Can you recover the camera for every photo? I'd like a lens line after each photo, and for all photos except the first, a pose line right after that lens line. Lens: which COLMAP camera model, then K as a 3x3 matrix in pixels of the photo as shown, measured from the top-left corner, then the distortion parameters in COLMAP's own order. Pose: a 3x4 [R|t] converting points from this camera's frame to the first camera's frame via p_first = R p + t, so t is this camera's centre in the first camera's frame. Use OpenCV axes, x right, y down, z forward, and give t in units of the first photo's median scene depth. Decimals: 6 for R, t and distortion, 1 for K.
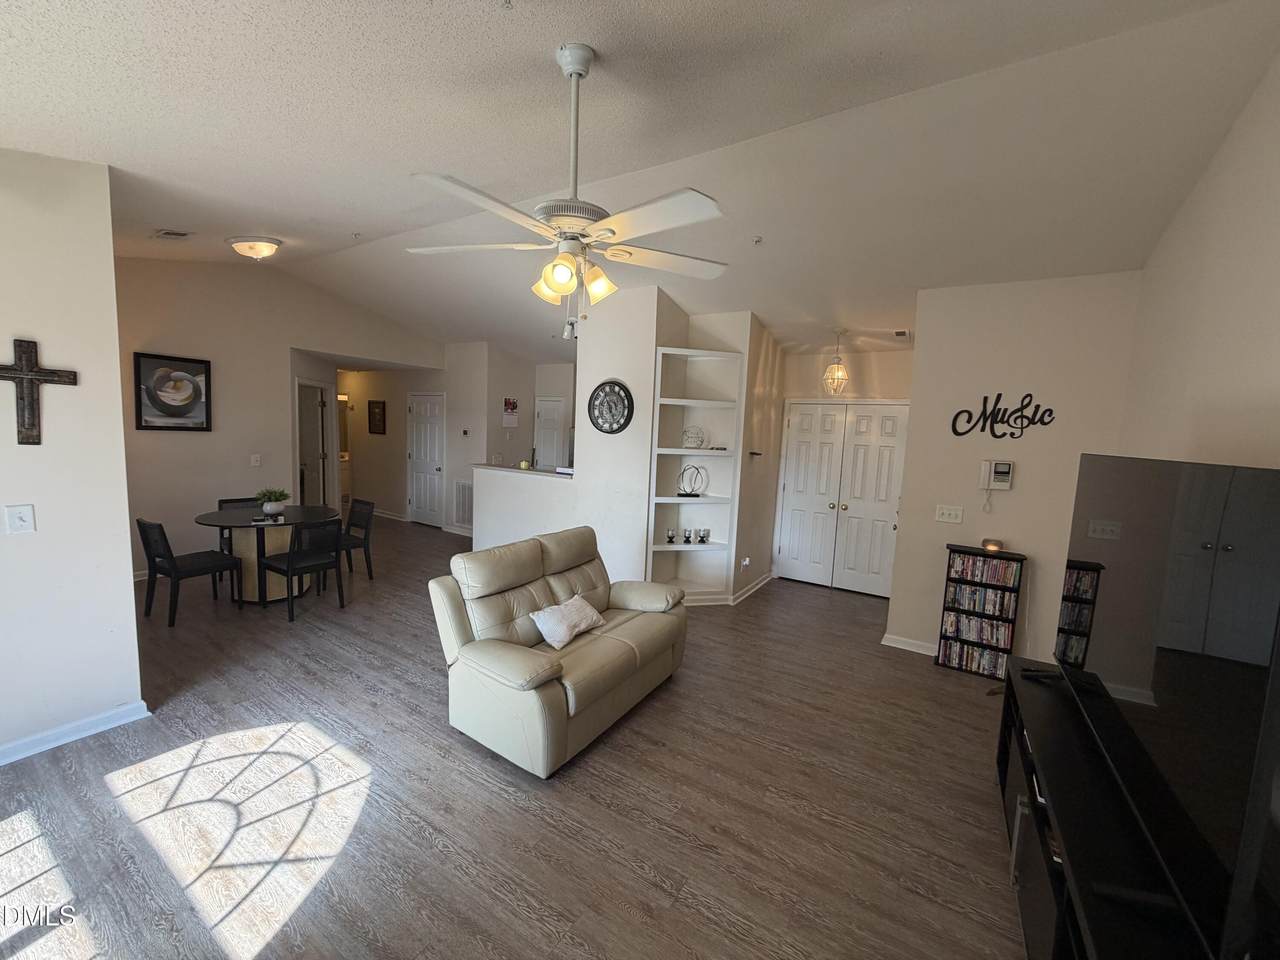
lens RADIAL K [[507.6, 0, 637.1], [0, 507.6, 479.4], [0, 0, 1]] dist [0.002401, -0.000294]
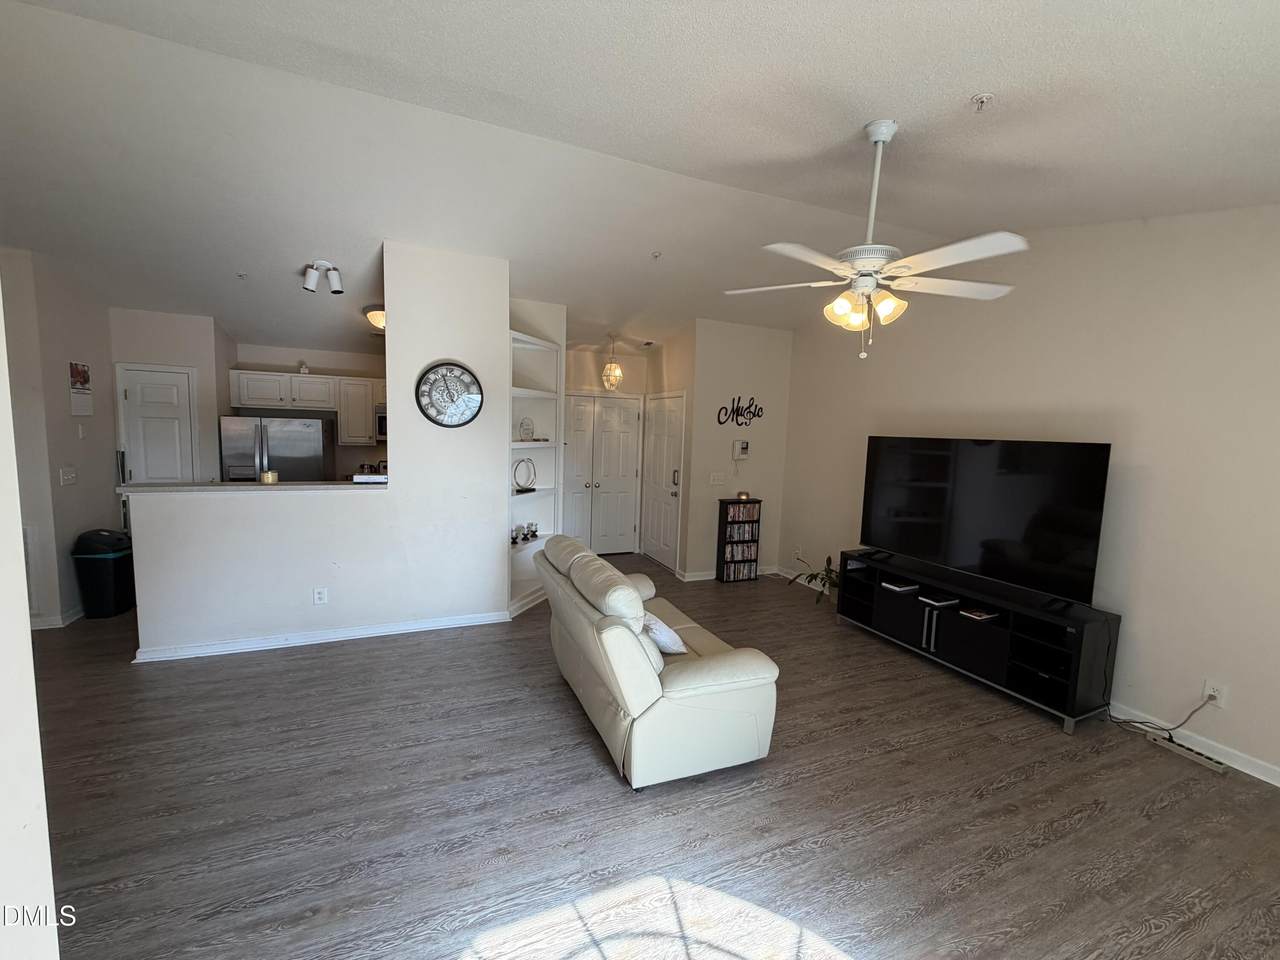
lens RADIAL K [[507.6, 0, 637.1], [0, 507.6, 479.4], [0, 0, 1]] dist [0.002401, -0.000294]
pose [[0.571859, -0.106368, 0.813427, -0.735597], [0.075363, 0.994177, 0.077022, -0.062459], [-0.816883, 0.017256, 0.576545, 0.378500]]
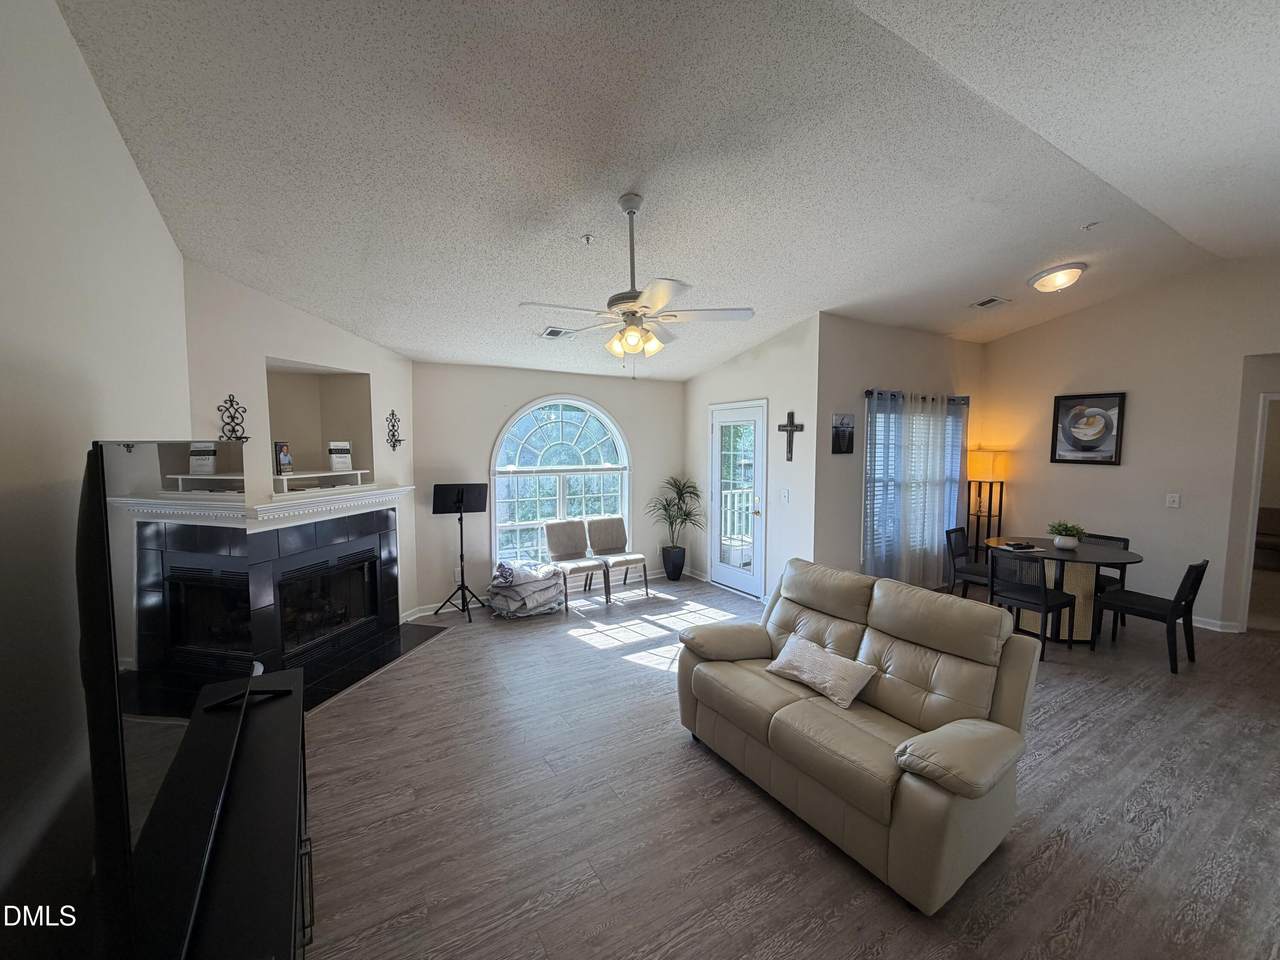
lens RADIAL K [[507.6, 0, 637.1], [0, 507.6, 479.4], [0, 0, 1]] dist [0.002401, -0.000294]
pose [[-0.443168, 0.018353, -0.896251, 0.617042], [-0.114187, 0.990491, 0.076745, -0.053375], [0.889136, 0.136351, -0.436858, 0.870394]]
